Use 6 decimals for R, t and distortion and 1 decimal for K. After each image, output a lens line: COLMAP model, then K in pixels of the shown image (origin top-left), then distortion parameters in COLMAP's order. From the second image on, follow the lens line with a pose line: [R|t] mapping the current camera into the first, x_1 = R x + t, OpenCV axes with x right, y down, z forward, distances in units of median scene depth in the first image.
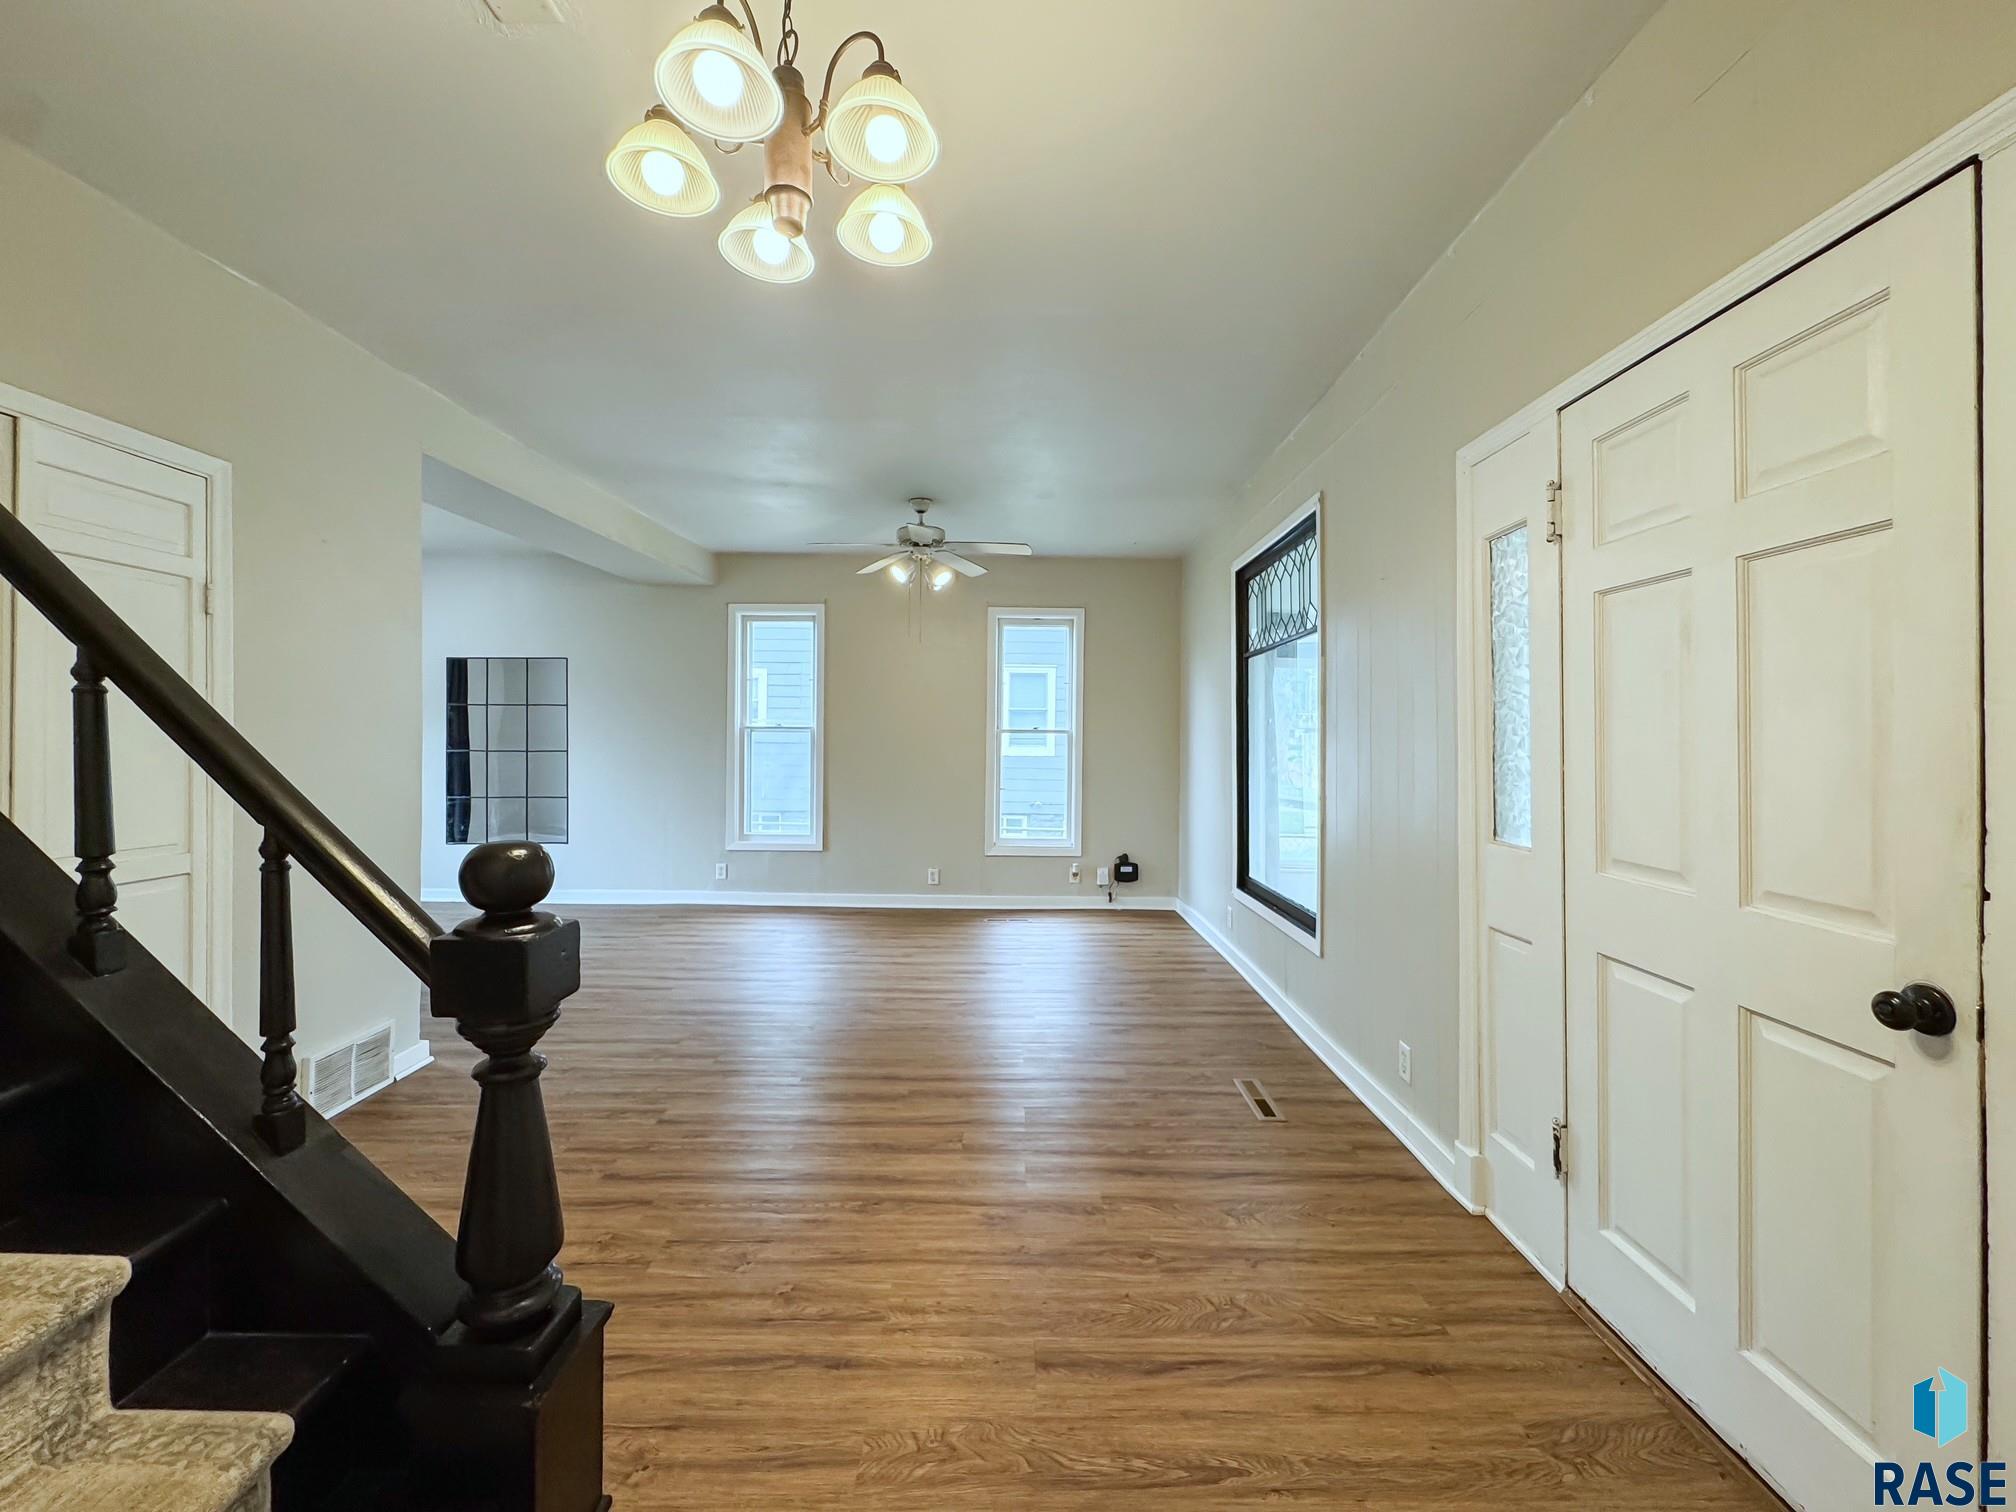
lens RADIAL K [[815.7, 0, 995.5], [0, 815.7, 741.5], [0, 0, 1]] dist [-0.004875, 0.000917]
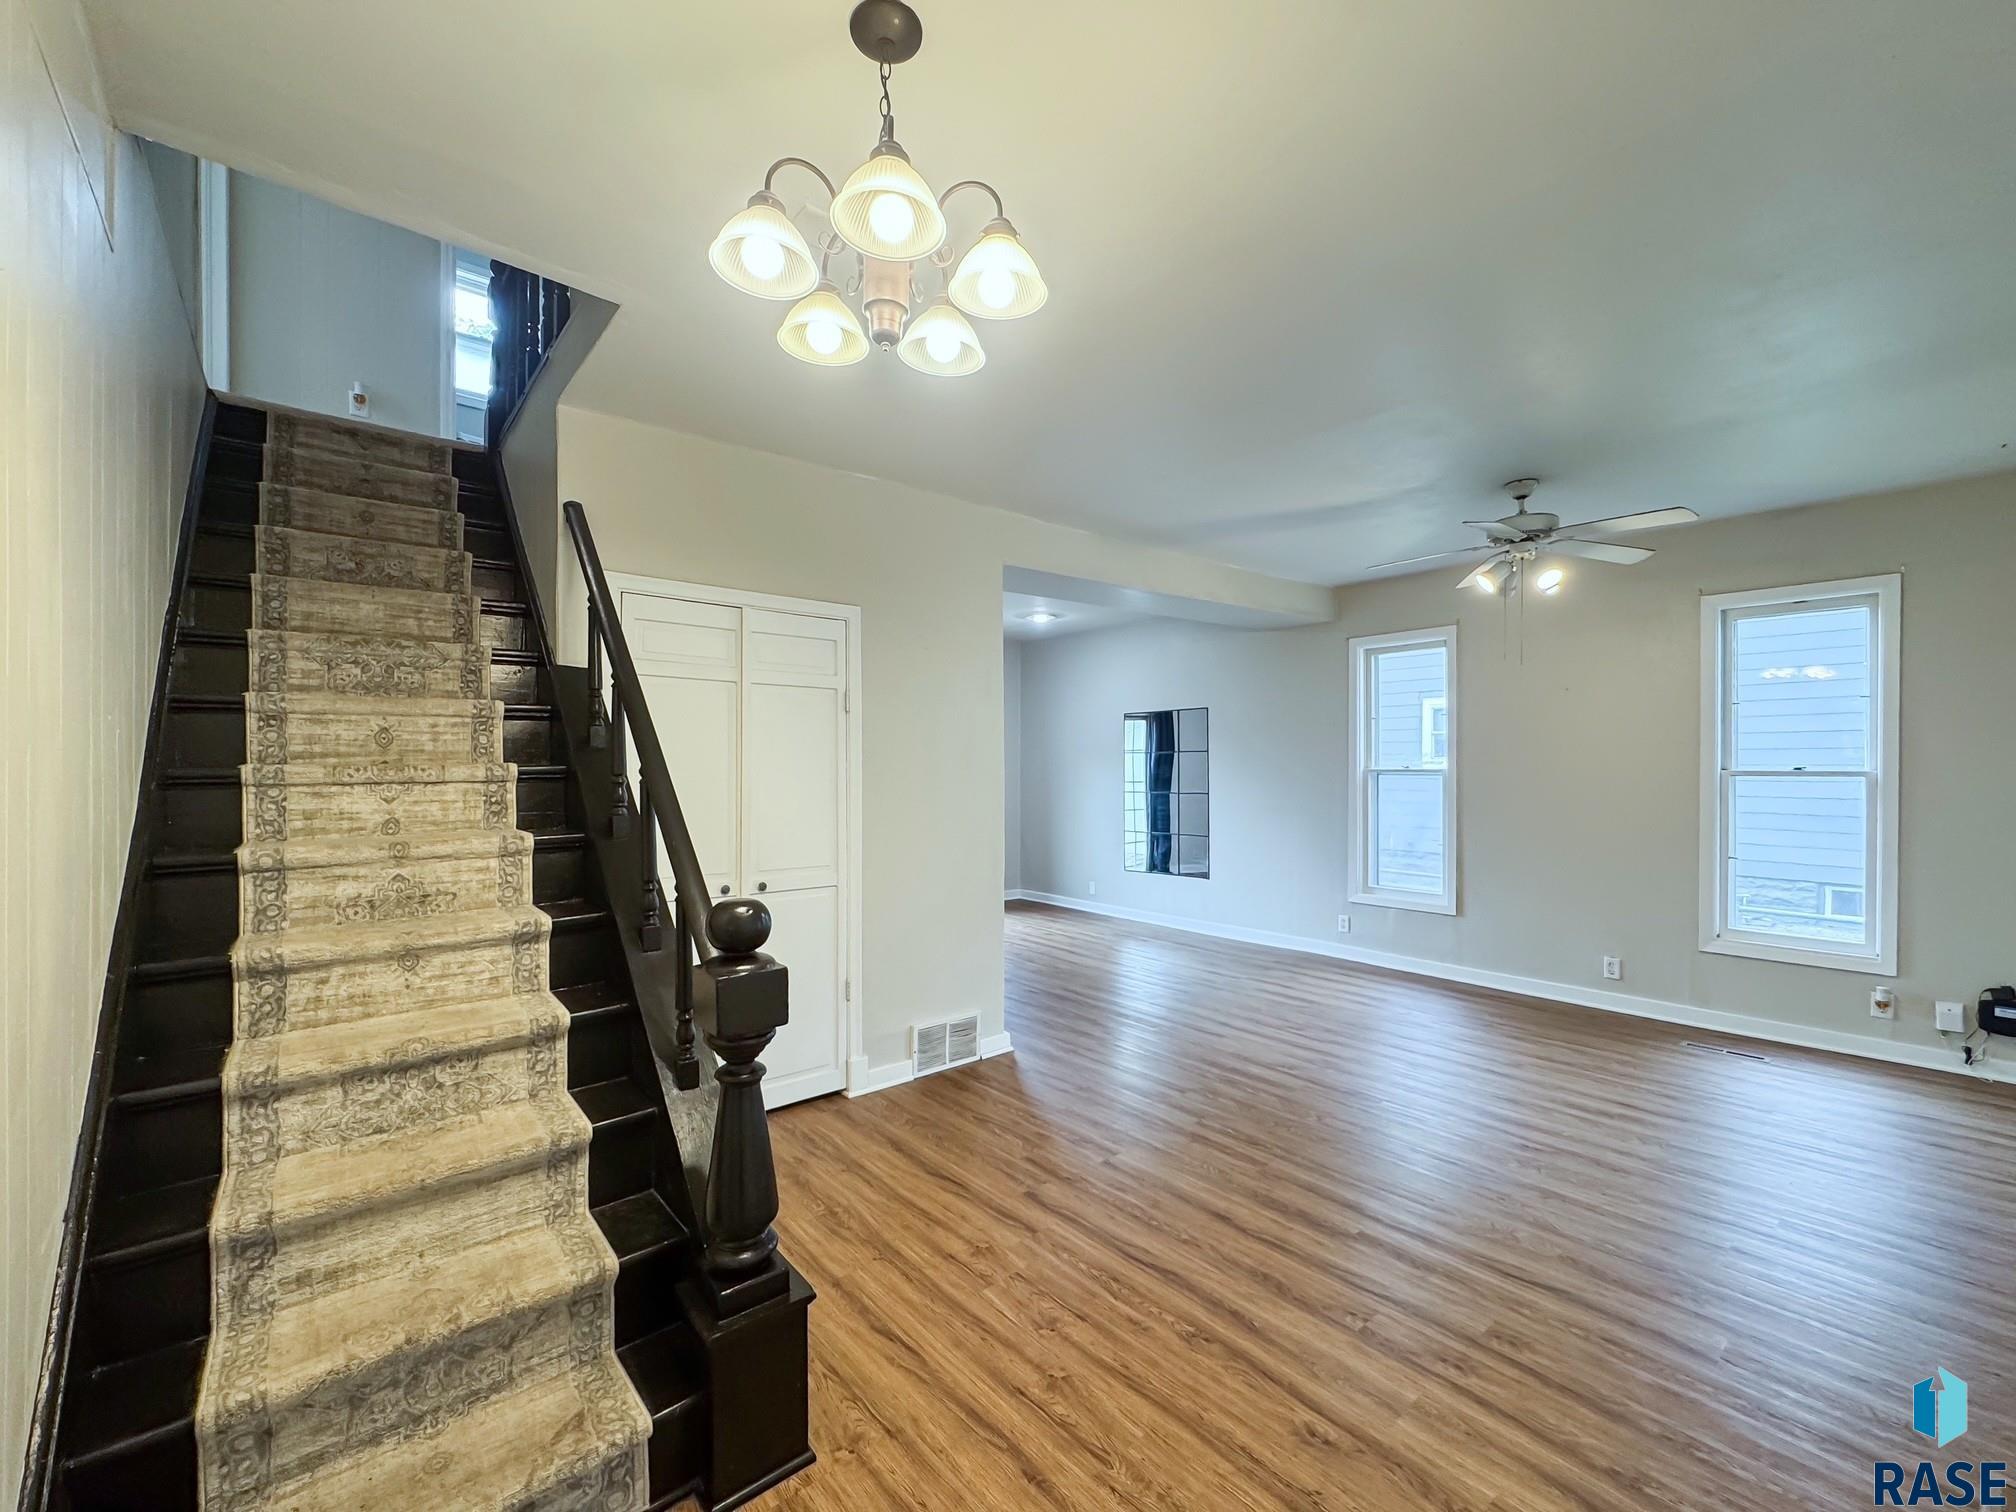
lens RADIAL K [[815.7, 0, 1018.5], [0, 815.7, 776.4], [0, 0, 1]] dist [-0.004875, 0.000917]
pose [[0.652498, -0.004049, -0.757780, 0.291158], [0.006148, 0.999981, -0.000049, -0.030790], [0.757766, -0.004627, 0.652510, 0.207207]]
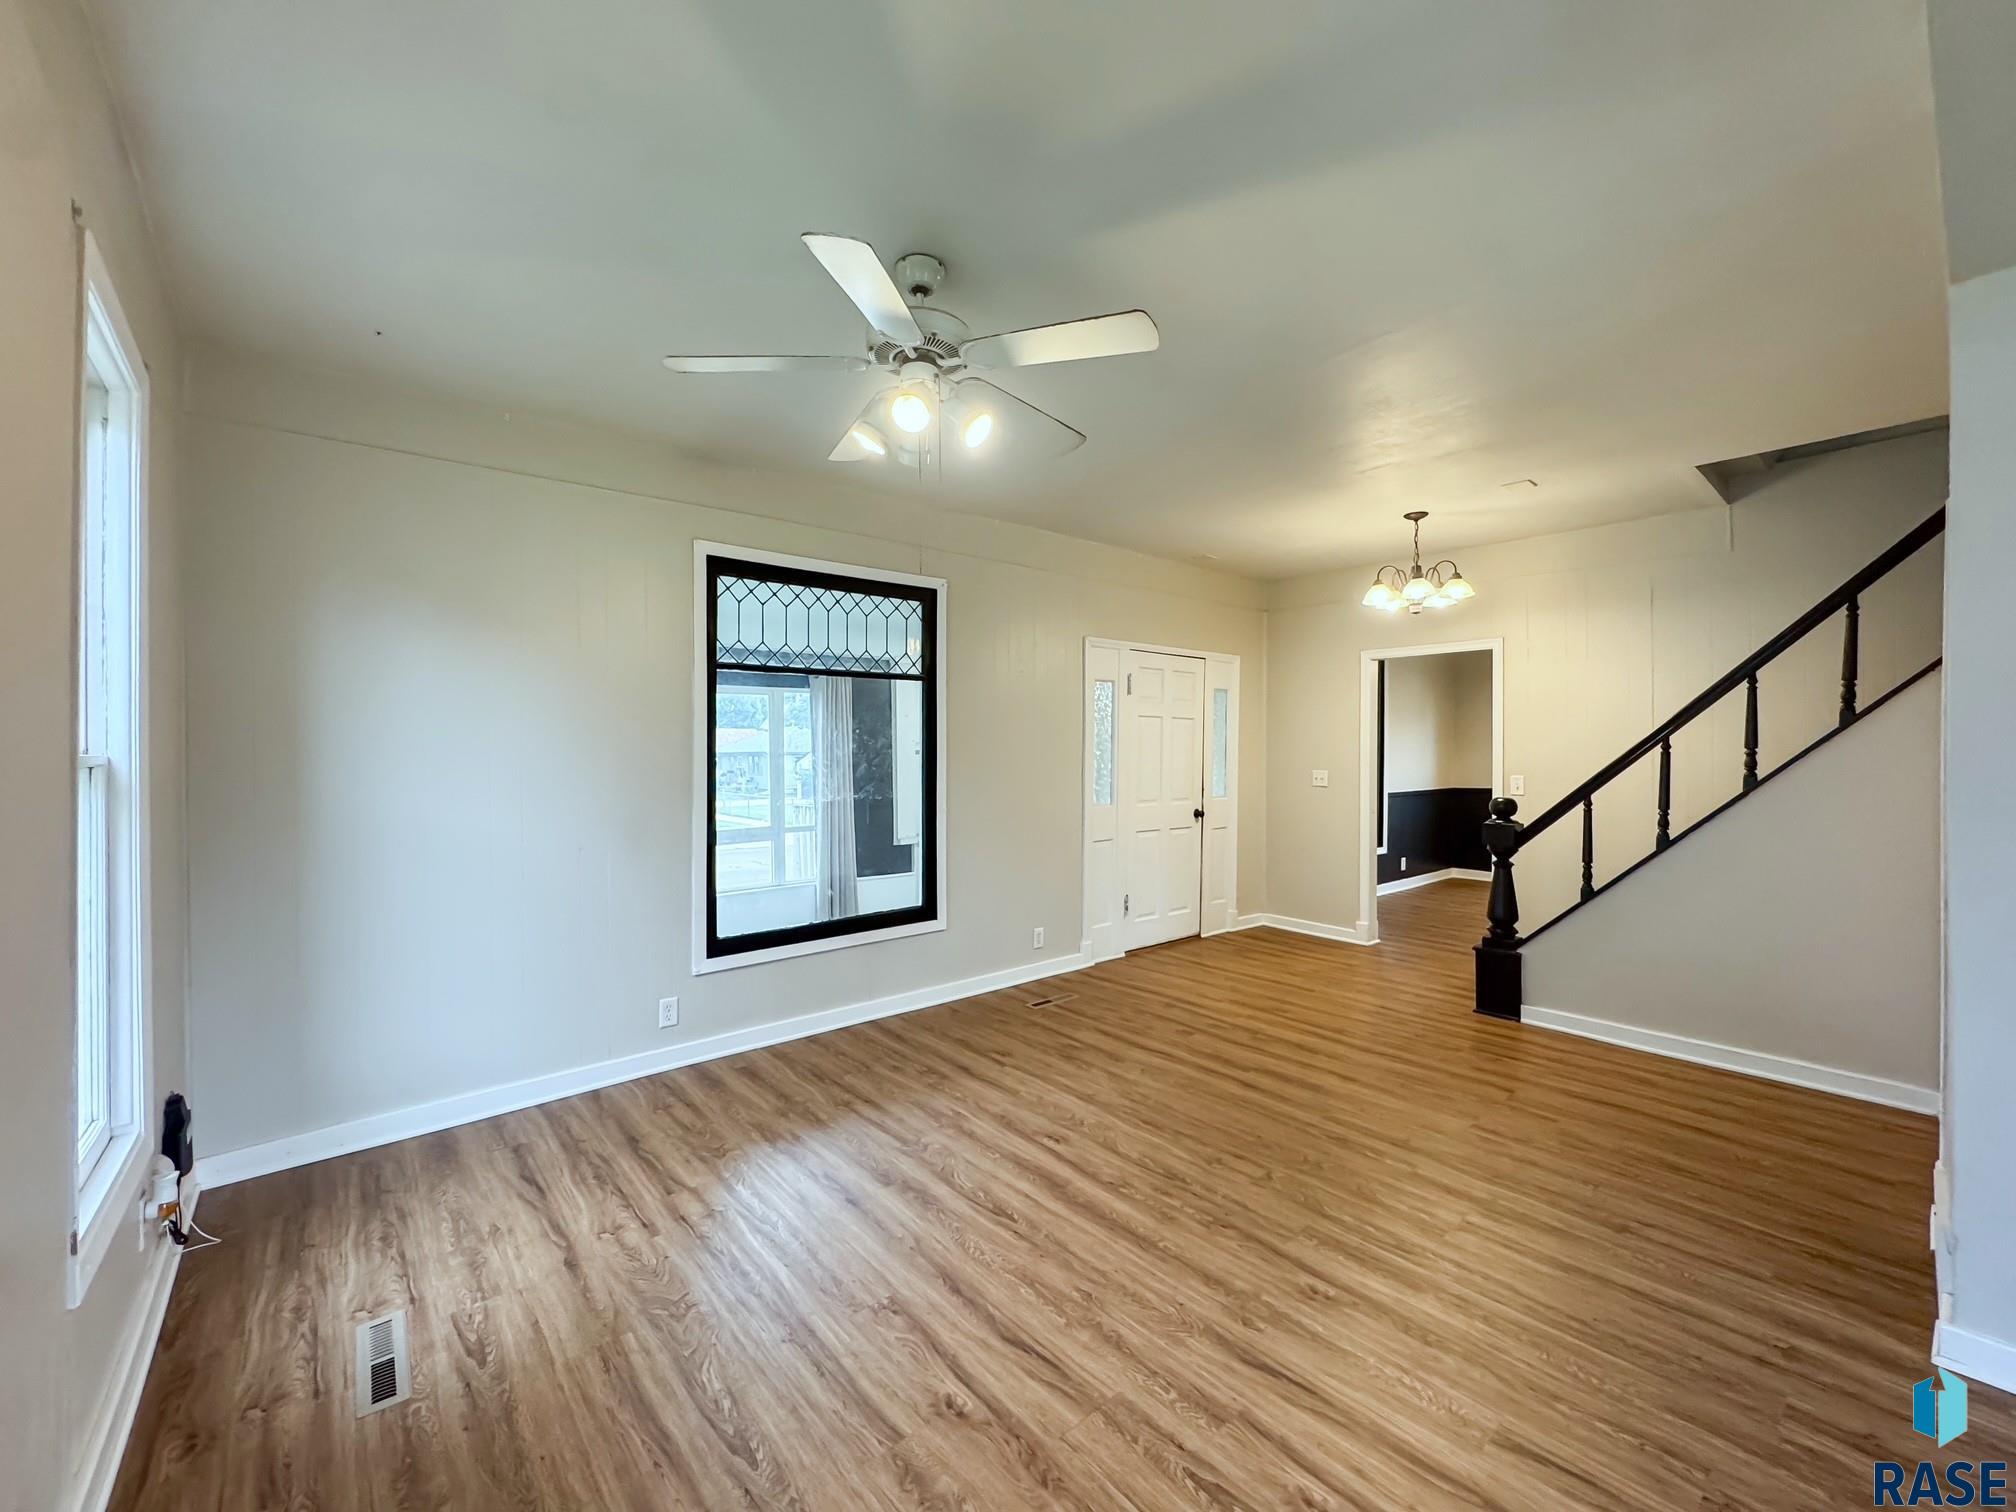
lens RADIAL K [[815.7, 0, 1009.0], [0, 815.7, 747.9], [0, 0, 1]] dist [-0.004875, 0.000917]
pose [[-0.659516, 0.000226, 0.751691, -0.757977], [0.000039, 1.000000, -0.000266, -0.035730], [-0.751691, -0.000146, -0.659516, 2.026761]]
